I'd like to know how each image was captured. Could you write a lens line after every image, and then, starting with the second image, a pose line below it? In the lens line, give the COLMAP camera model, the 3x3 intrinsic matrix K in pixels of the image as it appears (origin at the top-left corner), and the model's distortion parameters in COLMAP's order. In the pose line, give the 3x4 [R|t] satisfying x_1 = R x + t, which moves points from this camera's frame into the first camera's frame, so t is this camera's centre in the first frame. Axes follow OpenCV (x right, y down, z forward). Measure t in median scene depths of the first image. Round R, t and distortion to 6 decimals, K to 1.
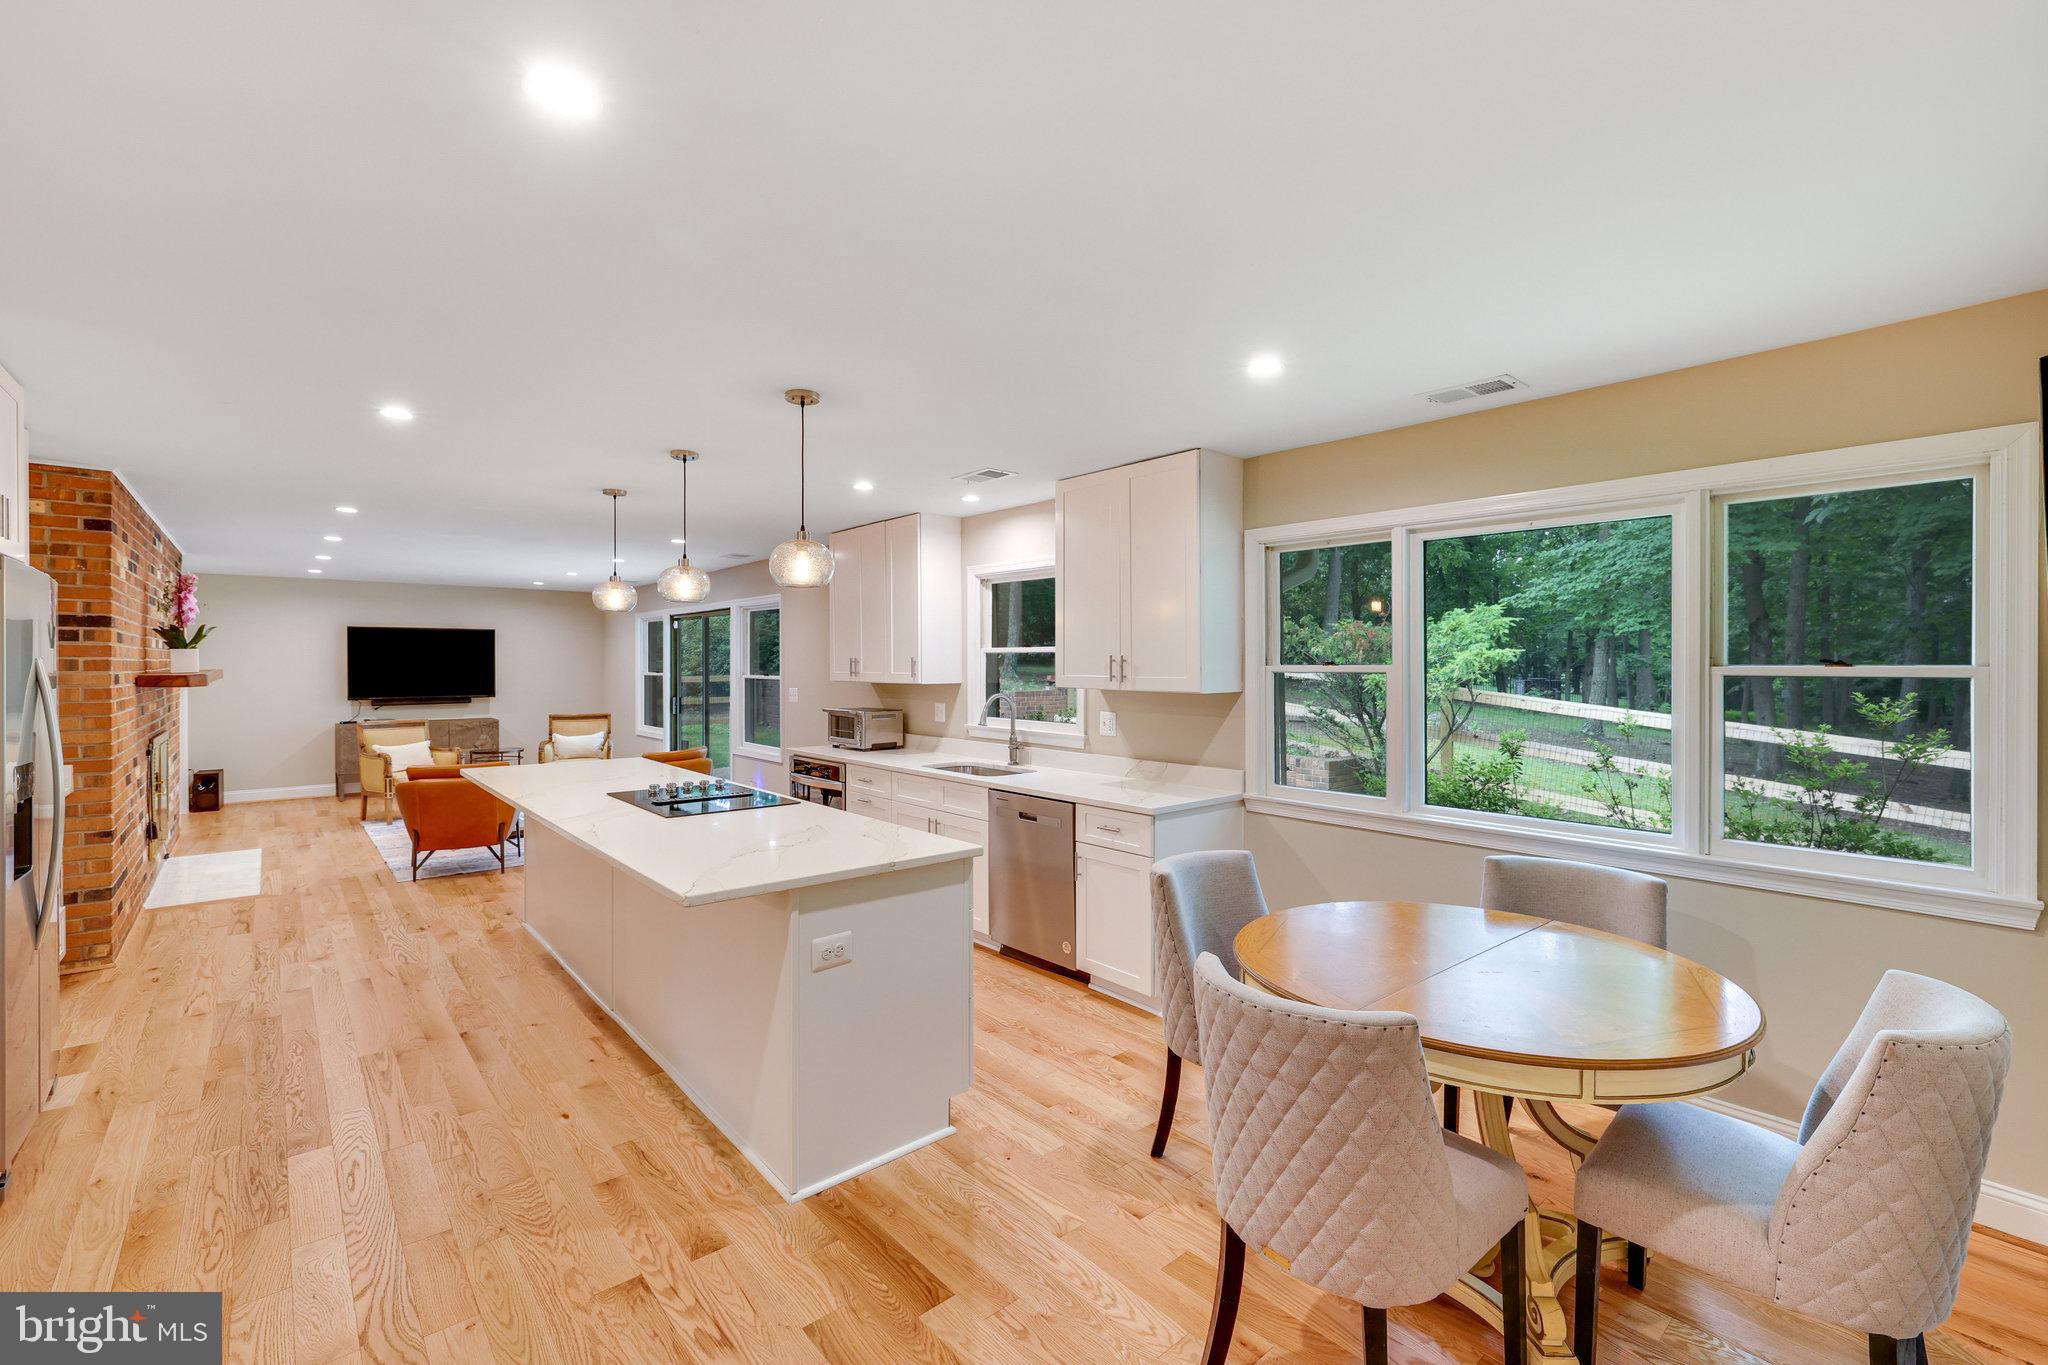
lens RADIAL K [[911.4, 0, 1011.2], [0, 911.4, 665.4], [0, 0, 1]] dist [0.001806, 0.000183]
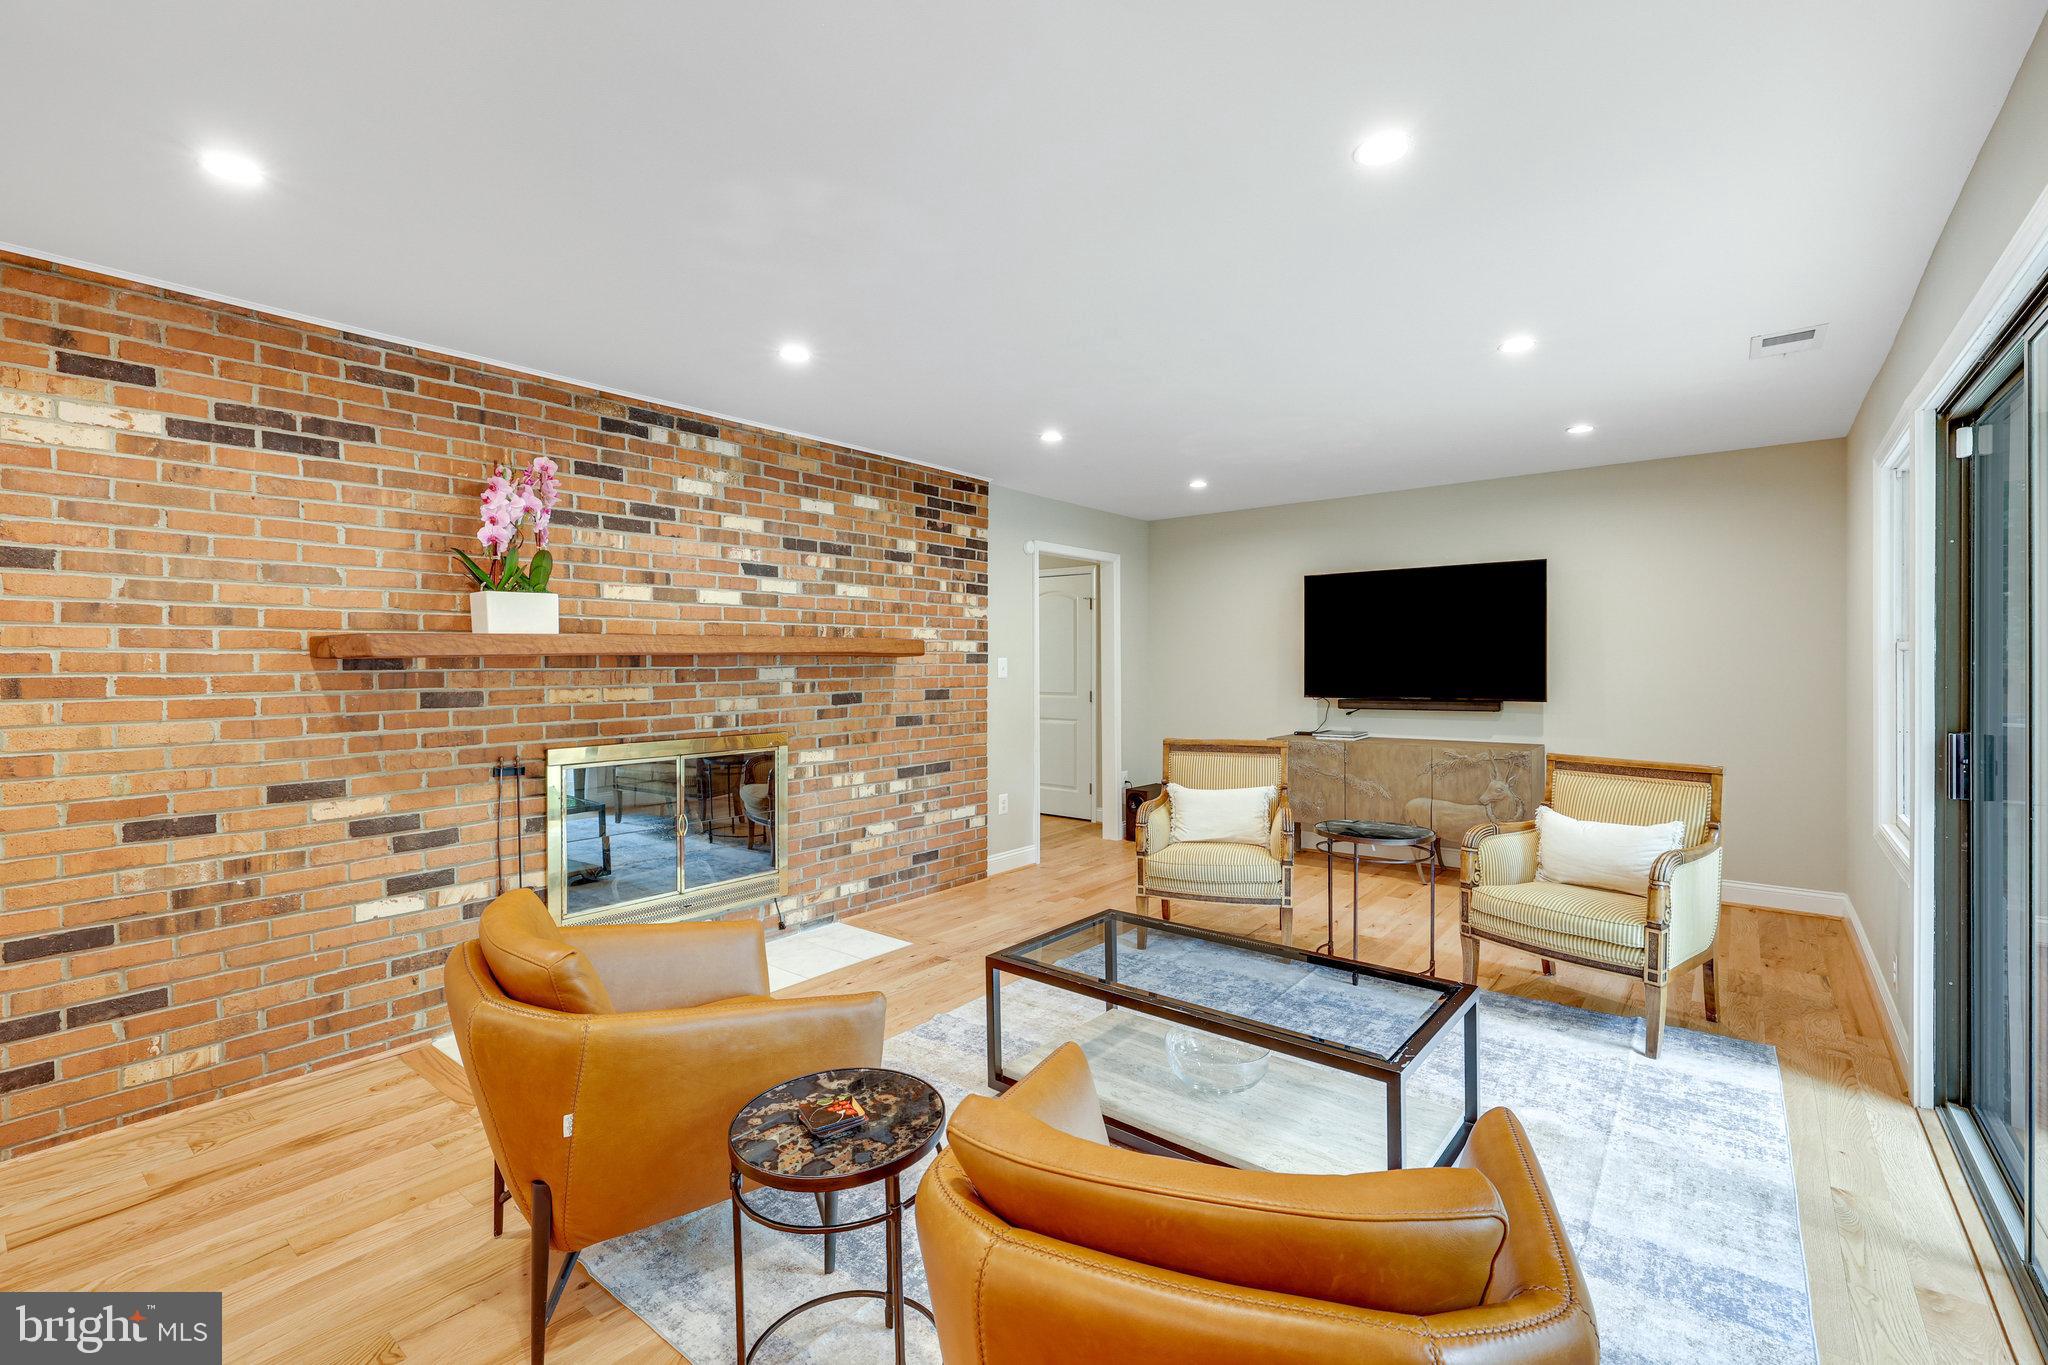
lens RADIAL K [[880.1, 0, 1036.8], [0, 880.1, 668.9], [0, 0, 1]] dist [0.001878, 0.000036]
pose [[0.175258, 0.004648, -0.984512, -0.295494], [0.004564, 0.999974, 0.005533, 0.025194], [0.984512, -0.005463, 0.175232, 1.195483]]
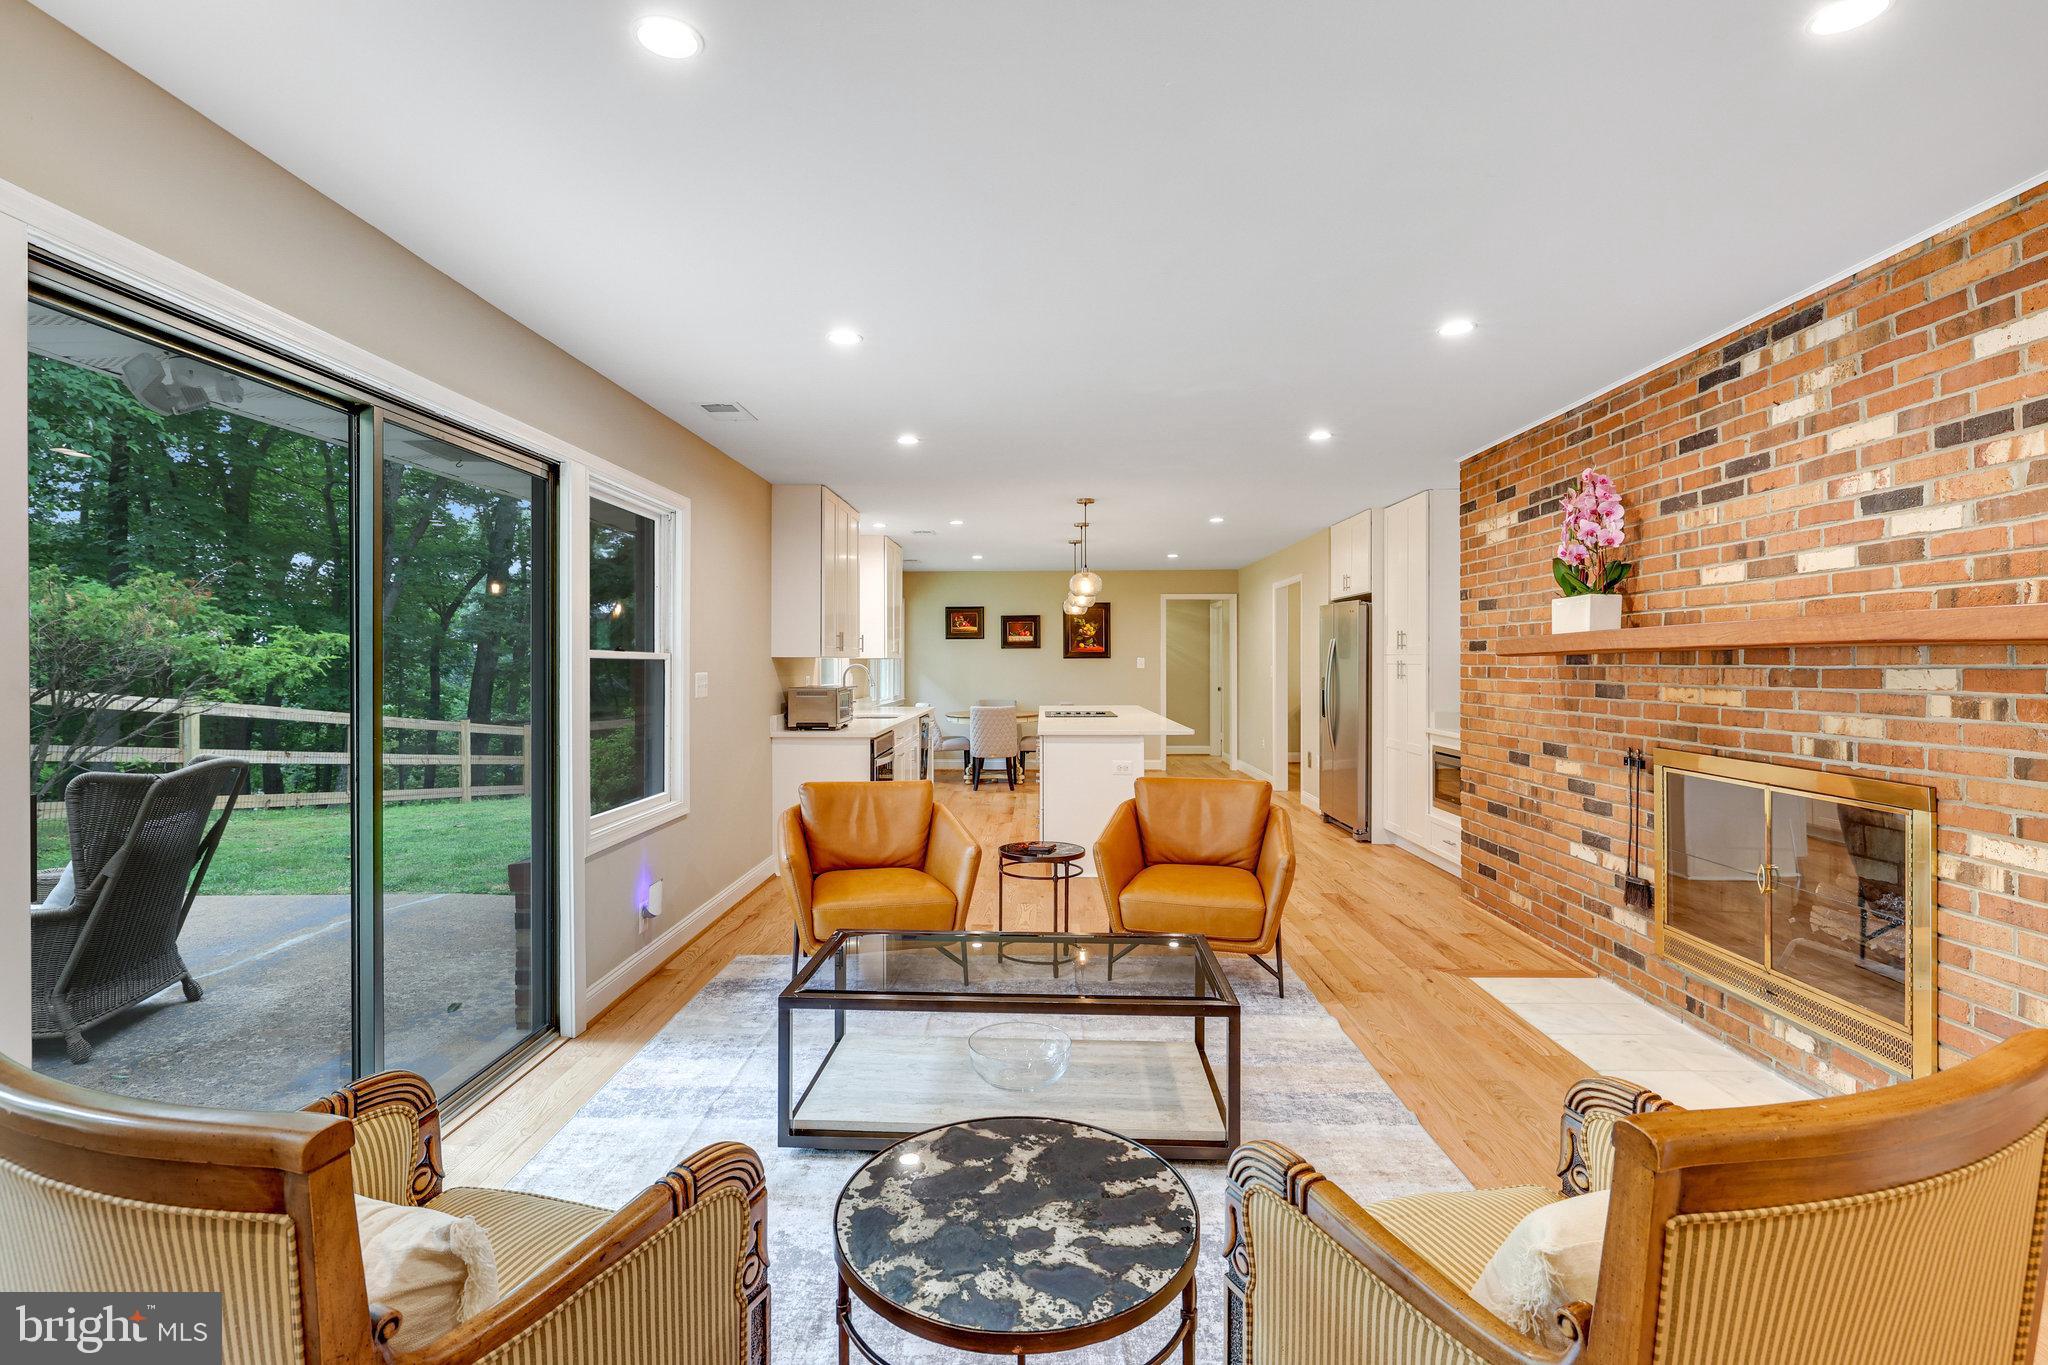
lens RADIAL K [[911.4, 0, 1011.2], [0, 911.4, 665.4], [0, 0, 1]] dist [0.001806, 0.000183]
pose [[-0.735082, -0.002058, 0.677975, -0.987055], [0.002776, 0.999978, 0.006045, 0.022243], [-0.677972, 0.006326, -0.735060, 1.674722]]
